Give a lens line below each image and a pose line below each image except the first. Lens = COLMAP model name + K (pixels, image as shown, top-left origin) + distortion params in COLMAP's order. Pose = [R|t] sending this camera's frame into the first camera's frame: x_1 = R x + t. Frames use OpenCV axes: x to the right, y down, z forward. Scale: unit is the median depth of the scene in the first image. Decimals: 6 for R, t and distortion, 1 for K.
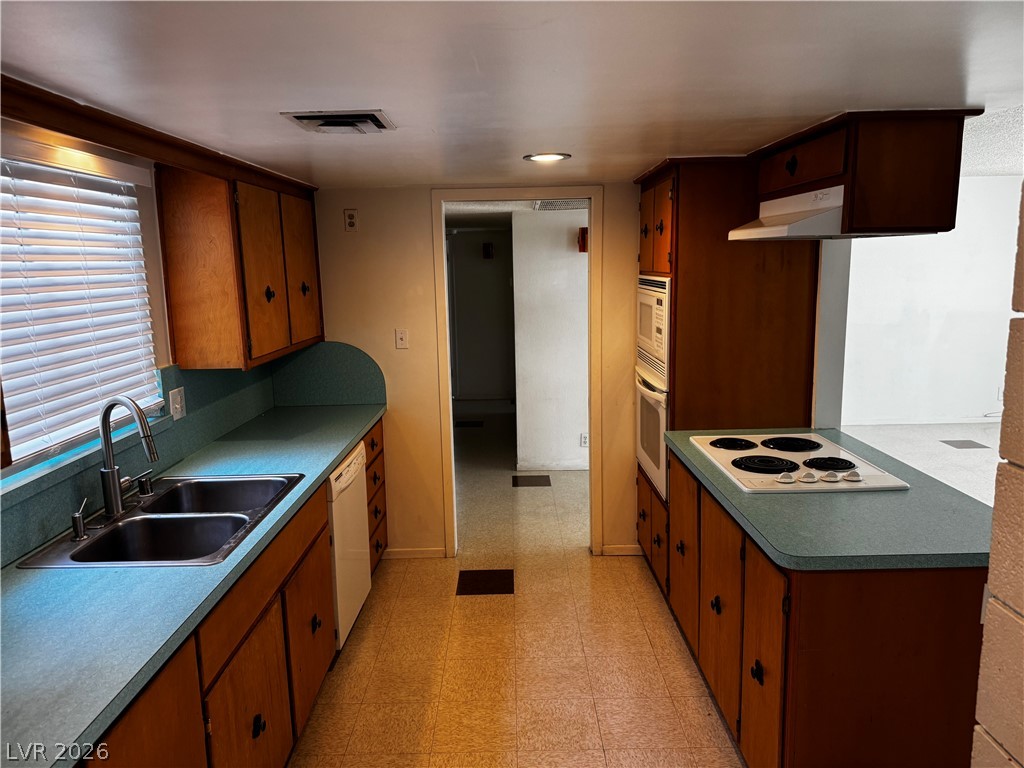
lens RADIAL K [[714.2, 0, 509.1], [0, 714.2, 379.0], [0, 0, 1]] dist [0.038474, -0.056156]
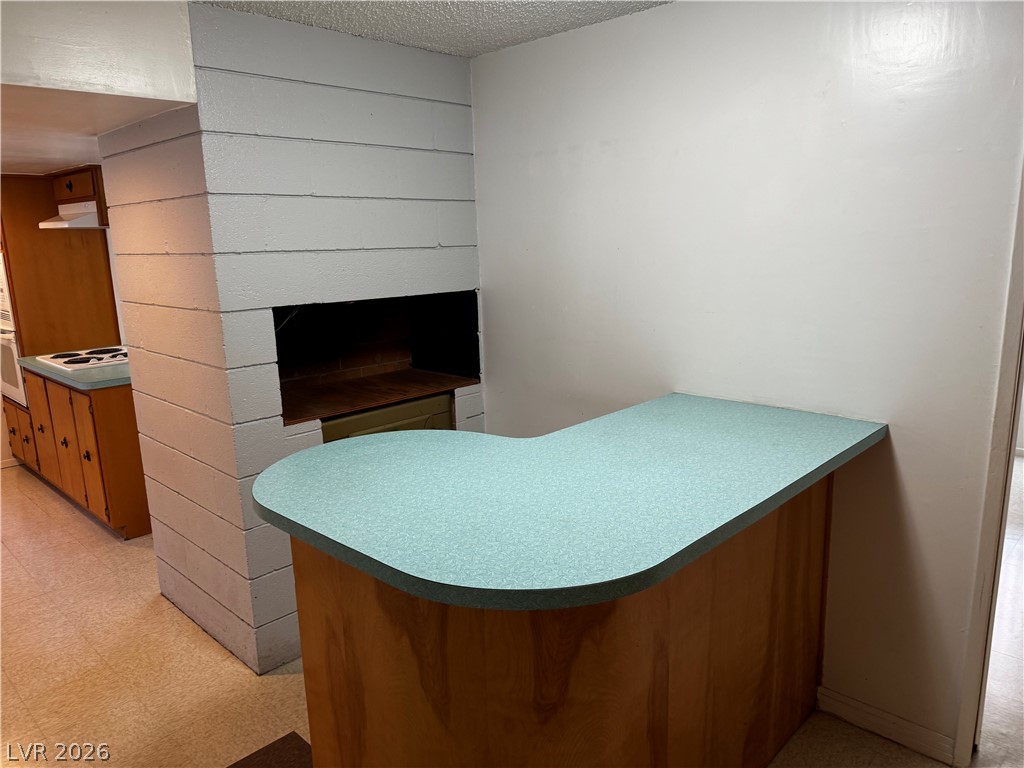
lens RADIAL K [[714.2, 0, 502.3], [0, 714.2, 385.6], [0, 0, 1]] dist [0.038474, -0.056156]
pose [[0.699112, -0.141176, 0.700936, -0.140598], [0.121374, 0.989518, 0.078241, 0.147402], [-0.704635, 0.030376, 0.708919, -0.817272]]
